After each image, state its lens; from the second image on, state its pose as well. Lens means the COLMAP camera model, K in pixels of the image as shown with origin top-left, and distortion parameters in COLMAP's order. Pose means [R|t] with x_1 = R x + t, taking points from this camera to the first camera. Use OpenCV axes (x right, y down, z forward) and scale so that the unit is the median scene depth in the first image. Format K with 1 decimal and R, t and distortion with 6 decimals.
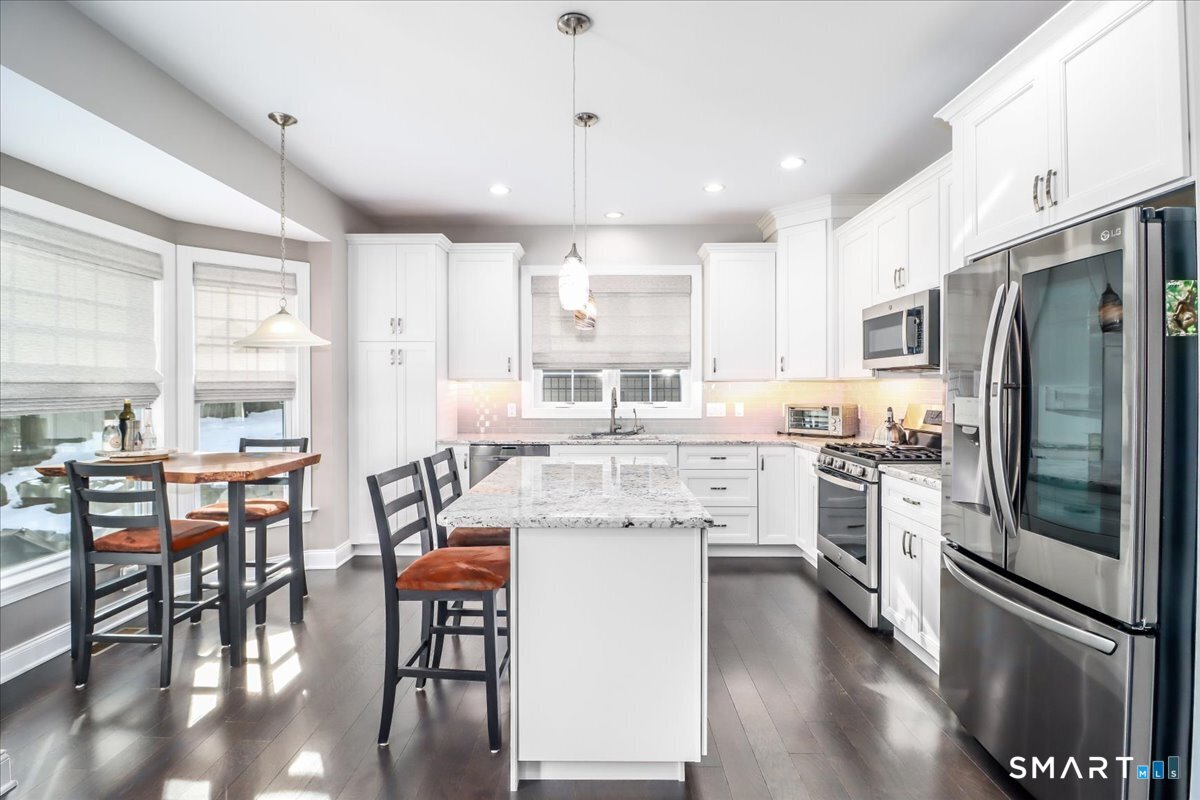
lens RADIAL K [[584.0, 0, 598.6], [0, 584.0, 392.2], [0, 0, 1]] dist [0.001765, -0.045699]
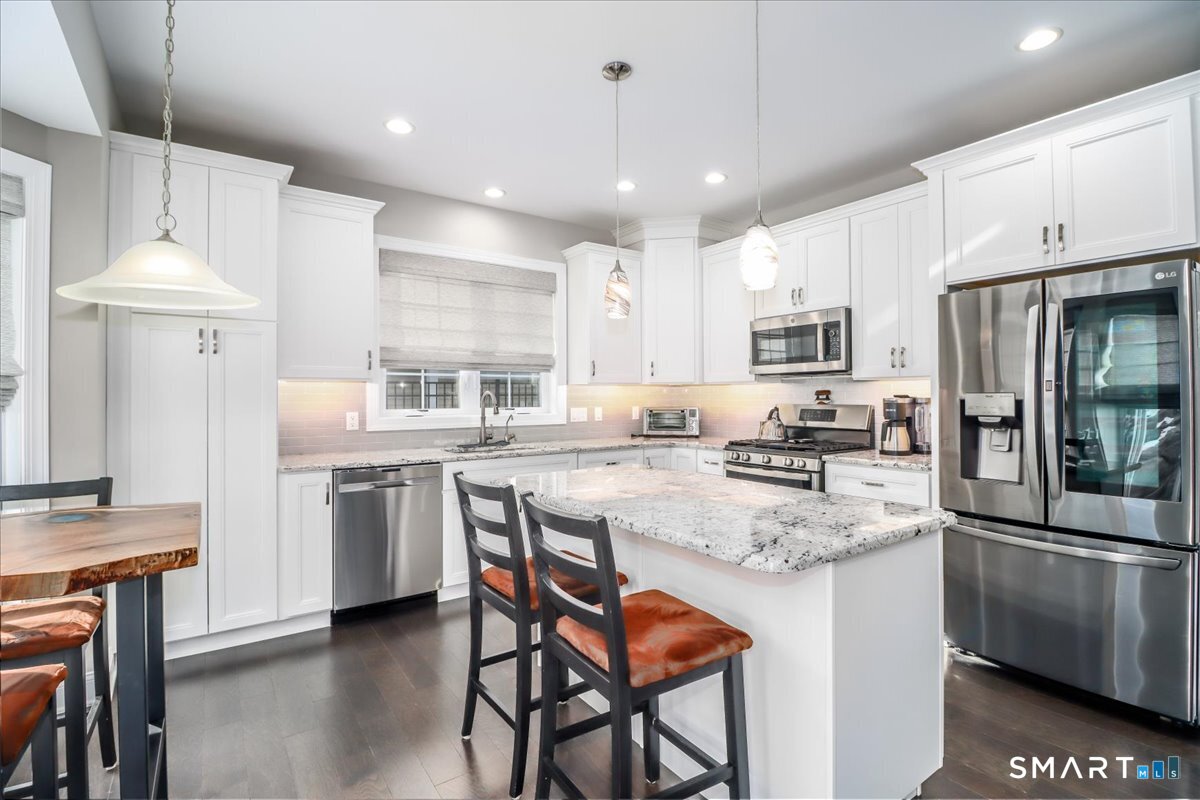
lens RADIAL K [[563.2, 0, 607.2], [0, 563.2, 393.8], [0, 0, 1]] dist [-0.001332, -0.011830]
pose [[0.807377, 0.000531, 0.590036, -0.334359], [0.008986, 0.999873, -0.013195, 0.008720], [-0.589968, 0.015956, 0.807269, 0.228926]]
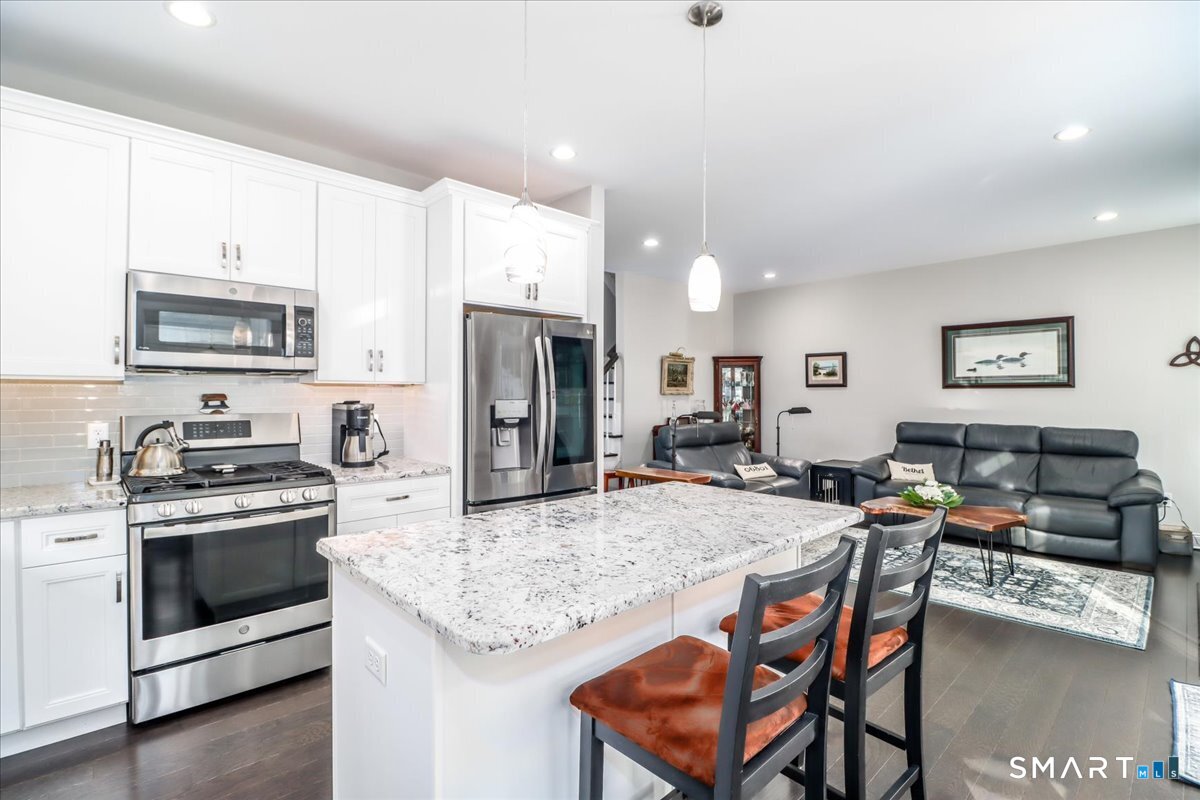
lens RADIAL K [[563.2, 0, 607.2], [0, 563.2, 393.8], [0, 0, 1]] dist [-0.001332, -0.011830]
pose [[-0.705118, -0.000289, 0.709090, -0.284084], [0.004310, 0.999980, 0.004694, -0.006164], [-0.709077, 0.006366, -0.705102, 0.855723]]
